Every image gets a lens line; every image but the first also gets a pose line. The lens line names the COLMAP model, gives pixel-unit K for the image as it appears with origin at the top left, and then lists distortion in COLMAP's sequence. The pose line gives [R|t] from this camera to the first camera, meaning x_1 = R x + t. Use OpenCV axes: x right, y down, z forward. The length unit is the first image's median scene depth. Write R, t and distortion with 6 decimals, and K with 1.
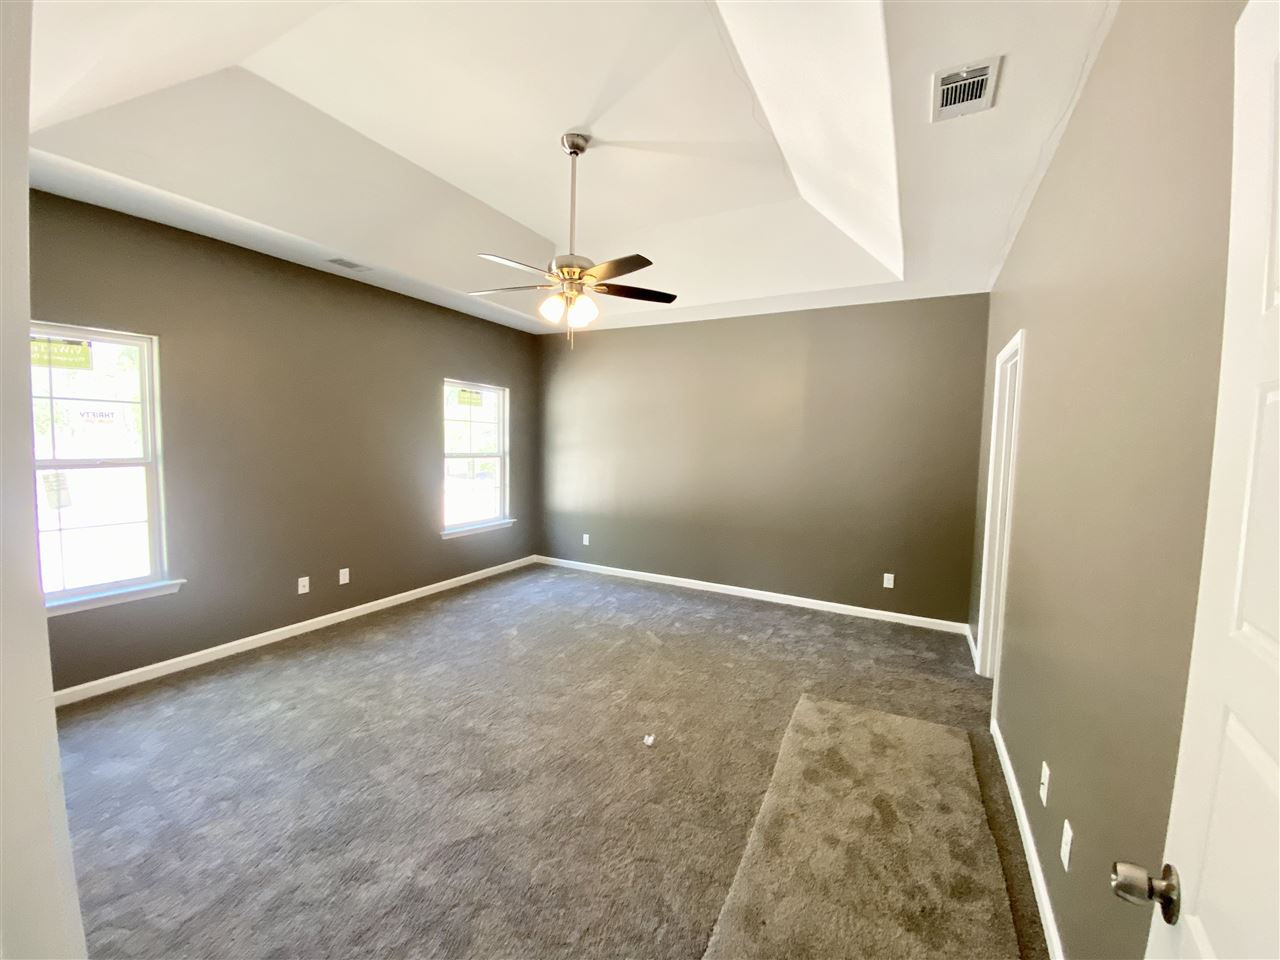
lens RADIAL K [[516.7, 0, 651.3], [0, 516.7, 479.2], [0, 0, 1]] dist [0.016313, -0.023010]
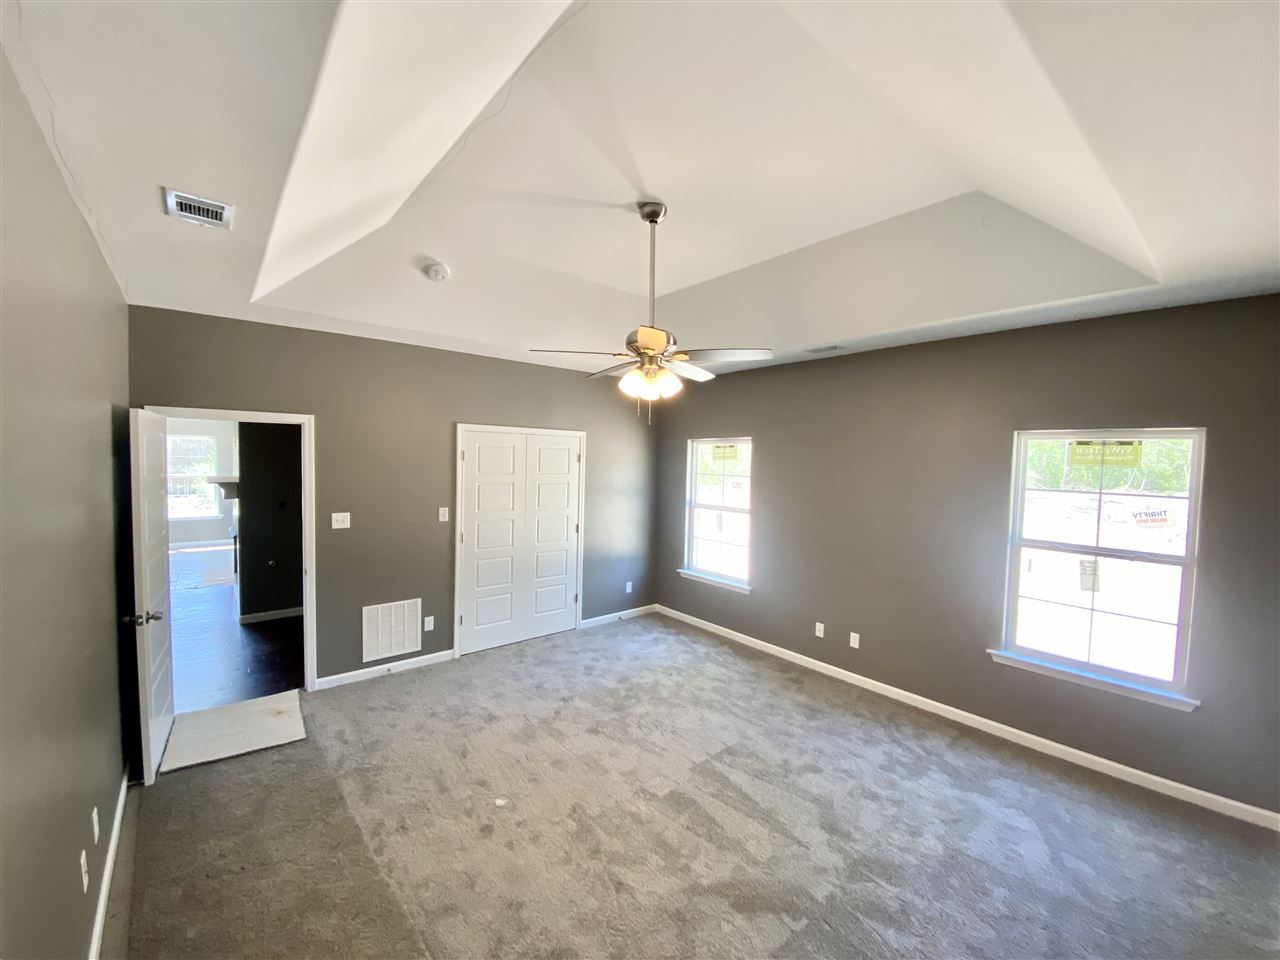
lens RADIAL K [[516.7, 0, 651.3], [0, 516.7, 479.2], [0, 0, 1]] dist [0.016313, -0.023010]
pose [[-0.294857, -0.045067, -0.954478, 0.228053], [-0.167618, 0.985838, 0.005233, -0.027989], [0.940725, 0.161530, -0.298235, 0.394256]]
